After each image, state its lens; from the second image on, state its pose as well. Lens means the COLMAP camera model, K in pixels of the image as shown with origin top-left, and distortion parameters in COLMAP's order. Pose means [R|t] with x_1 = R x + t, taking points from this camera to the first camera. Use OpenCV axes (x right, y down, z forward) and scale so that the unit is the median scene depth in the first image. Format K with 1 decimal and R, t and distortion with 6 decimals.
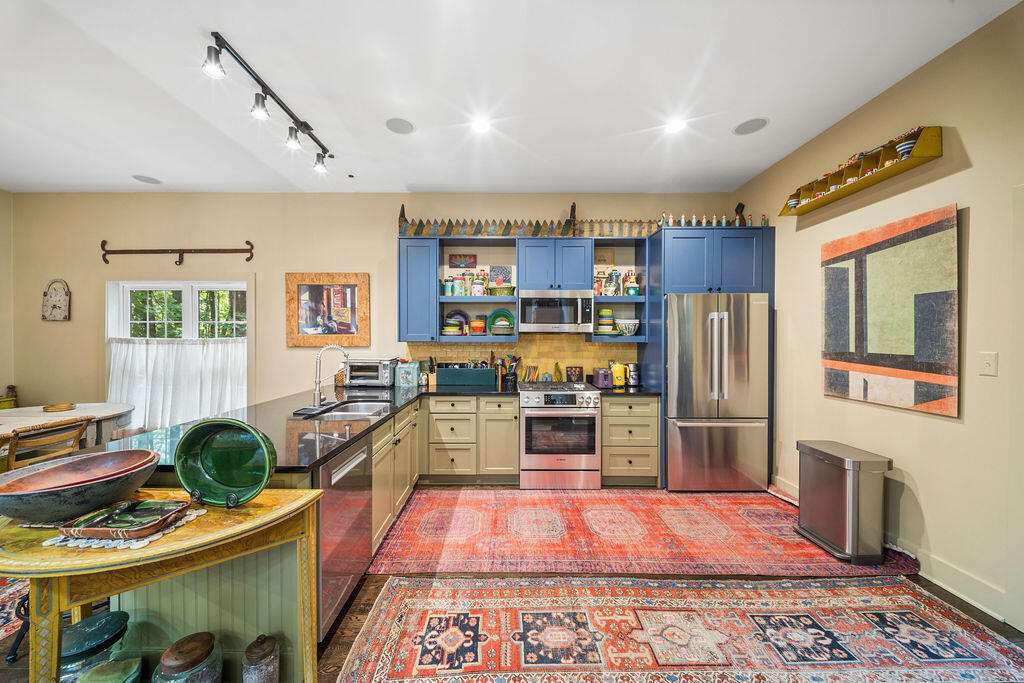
lens RADIAL K [[370.6, 0, 509.9], [0, 370.6, 341.7], [0, 0, 1]] dist [0.009526, -0.000118]
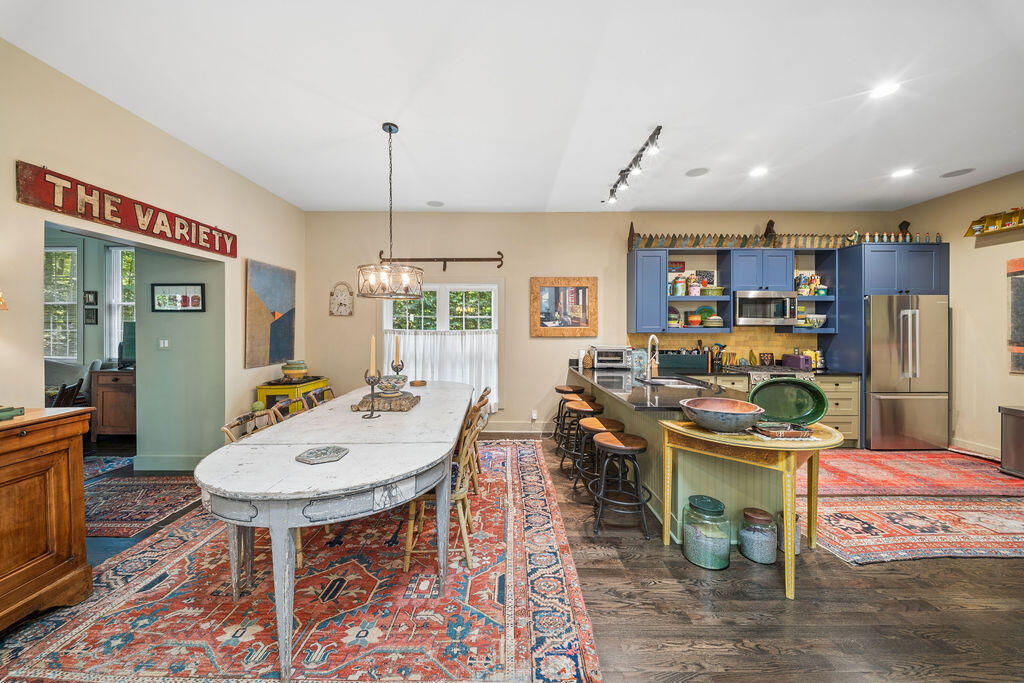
lens RADIAL K [[371.3, 0, 508.9], [0, 371.3, 331.1], [0, 0, 1]] dist [-0.015485, -0.000190]
pose [[0.999665, -0.000362, -0.025884, -0.709499], [0.000306, 0.999998, -0.002173, -0.003026], [0.025885, 0.002164, 0.999663, -0.259113]]
